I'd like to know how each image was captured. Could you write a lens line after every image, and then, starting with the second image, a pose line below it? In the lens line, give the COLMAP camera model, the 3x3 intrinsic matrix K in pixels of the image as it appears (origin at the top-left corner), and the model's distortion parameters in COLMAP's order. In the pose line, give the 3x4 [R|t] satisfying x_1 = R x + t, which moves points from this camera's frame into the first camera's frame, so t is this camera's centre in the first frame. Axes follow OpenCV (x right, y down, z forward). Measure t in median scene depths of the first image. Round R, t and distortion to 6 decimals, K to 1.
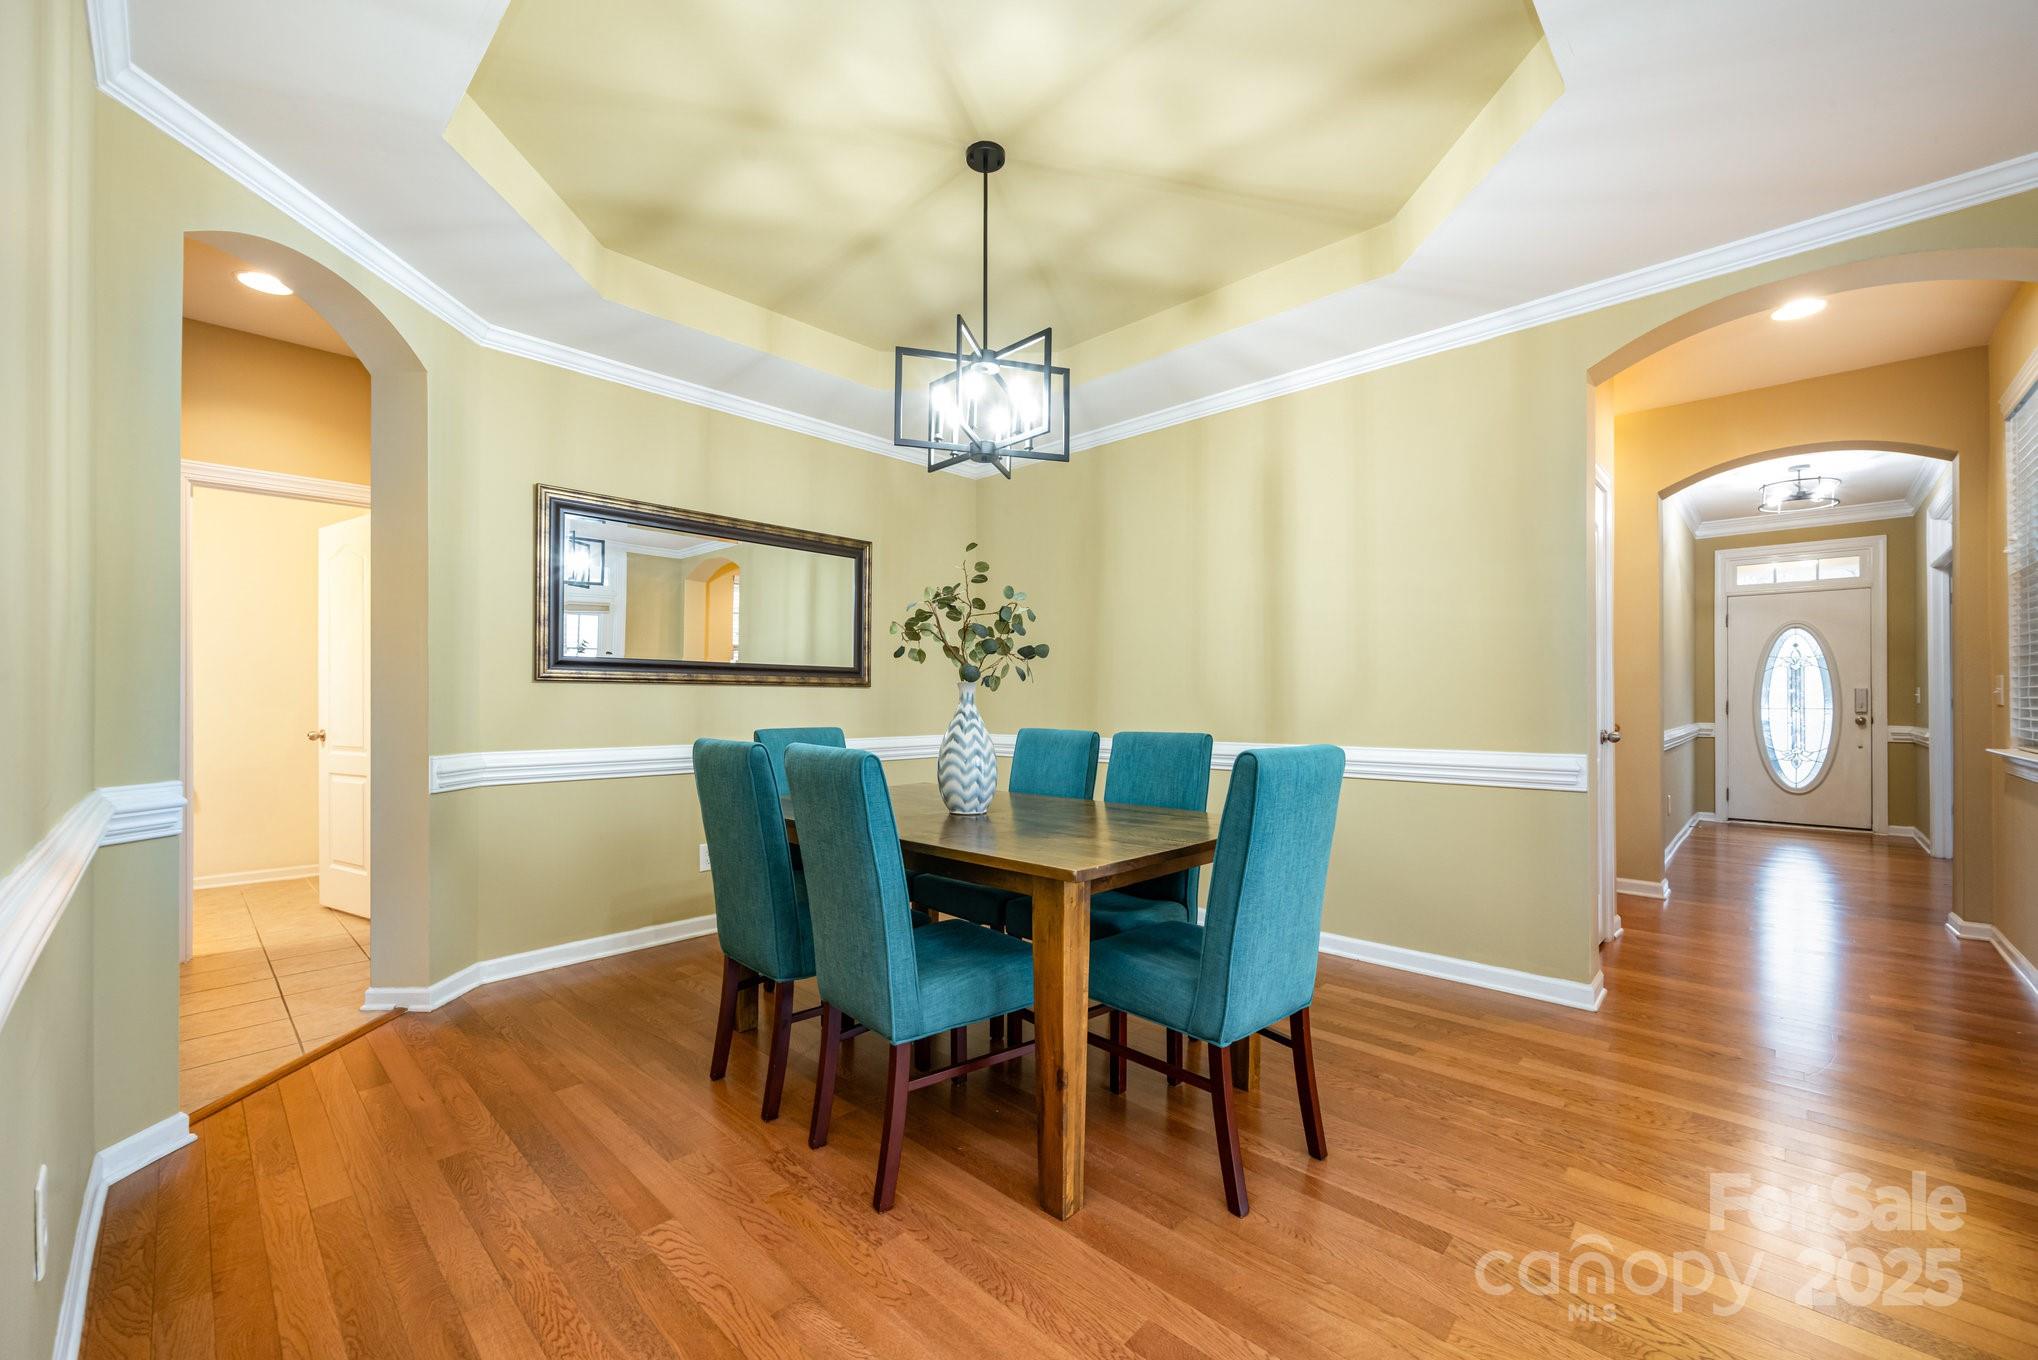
lens RADIAL K [[808.9, 0, 1026.4], [0, 808.9, 698.5], [0, 0, 1]] dist [0.000949, 0.000191]
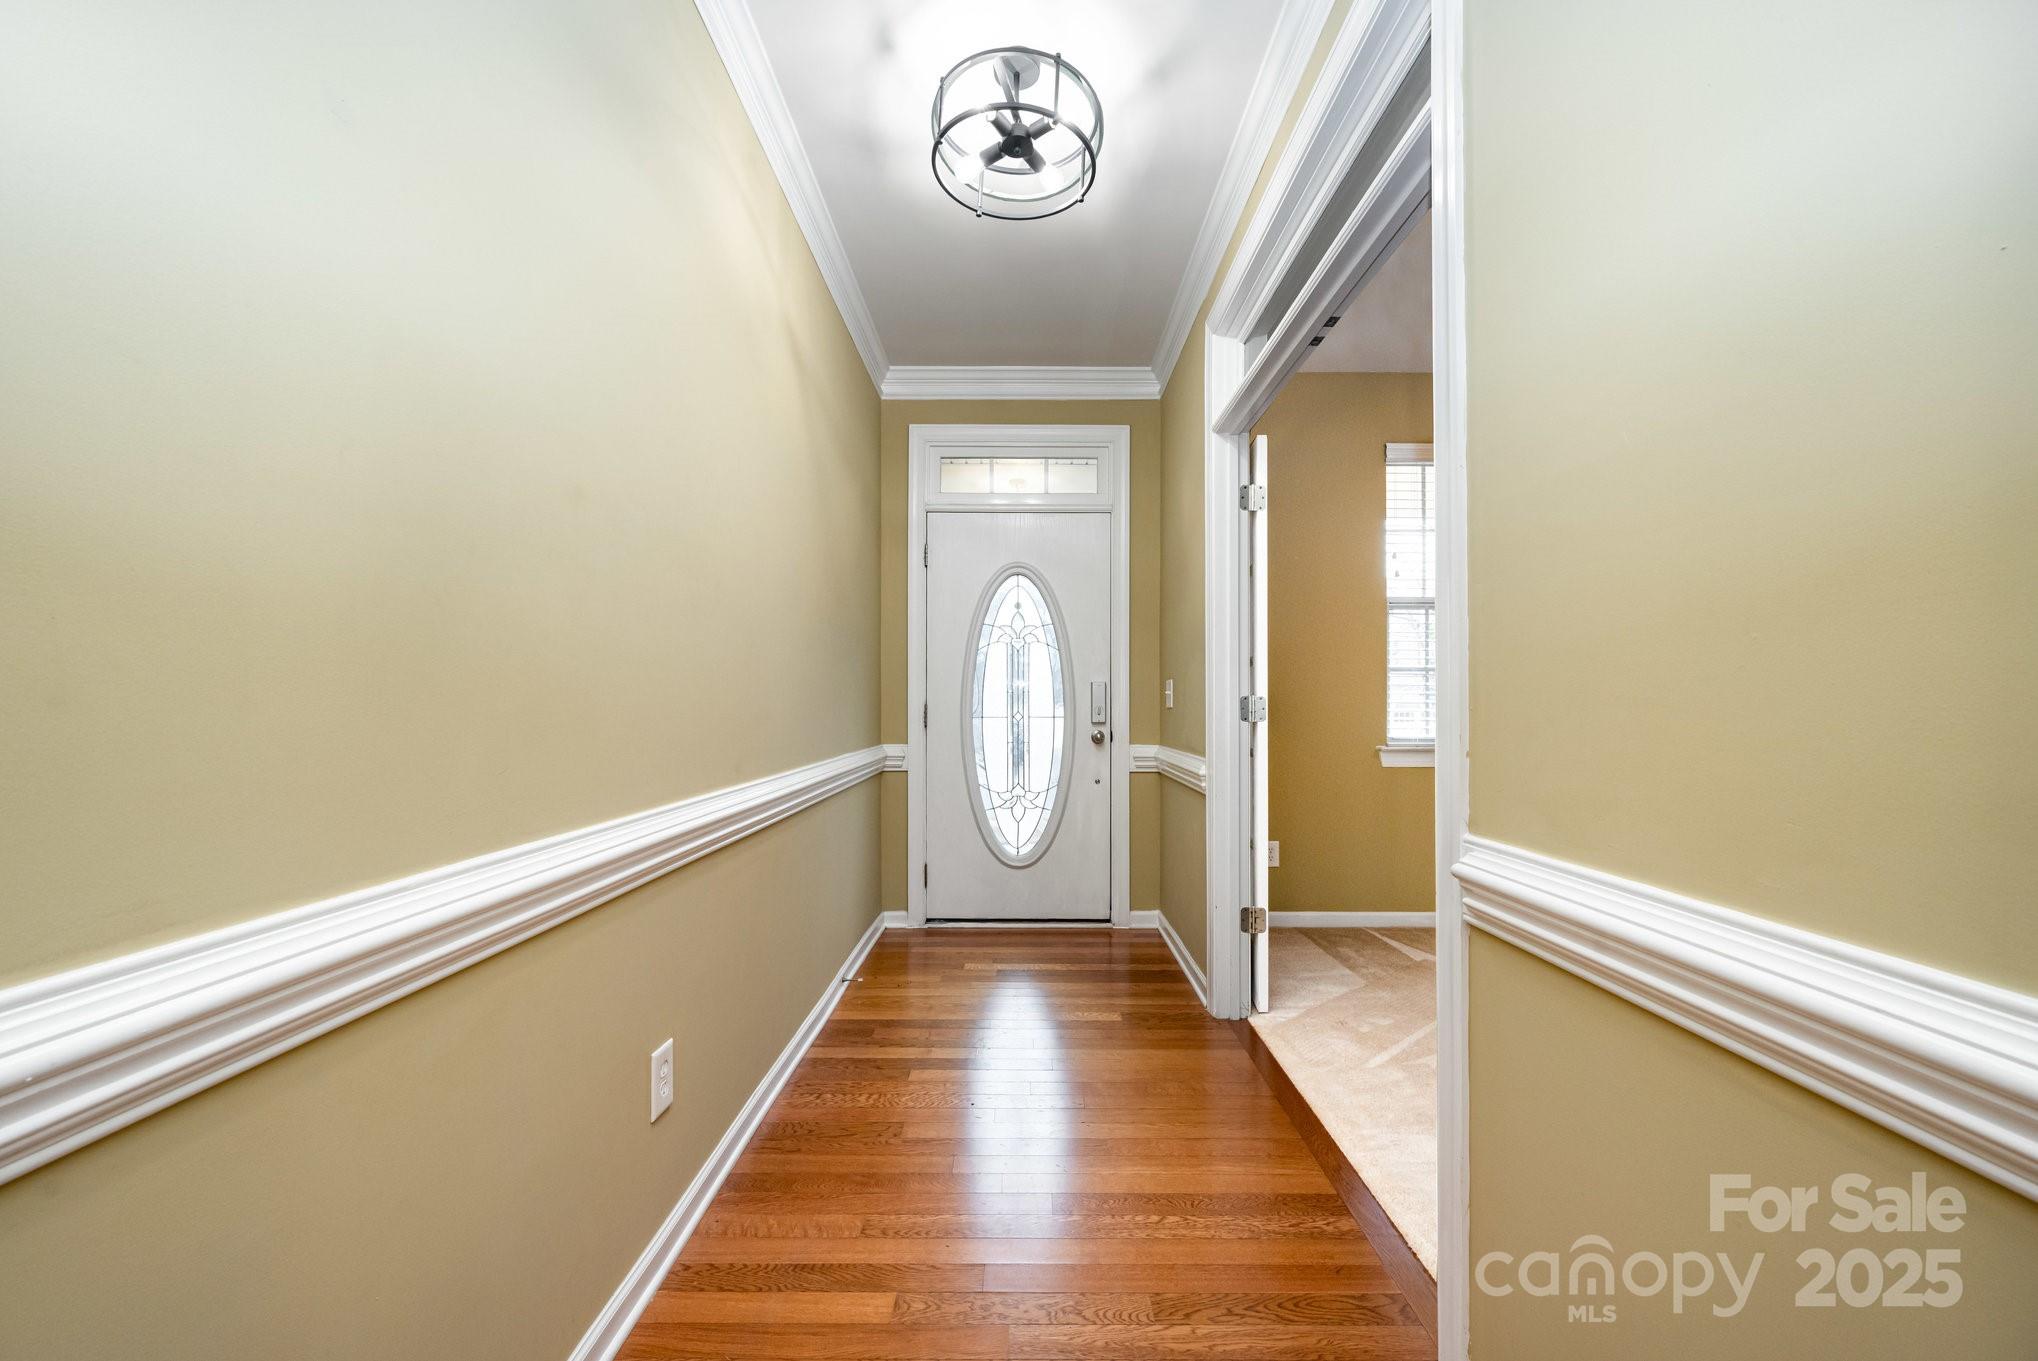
lens RADIAL K [[808.9, 0, 1026.4], [0, 808.9, 699.0], [0, 0, 1]] dist [0.000949, 0.000191]
pose [[0.726958, 0.002895, 0.686675, 0.566328], [-0.002500, 0.999996, -0.001569, 0.001439], [-0.686677, -0.000576, 0.726962, 0.584343]]
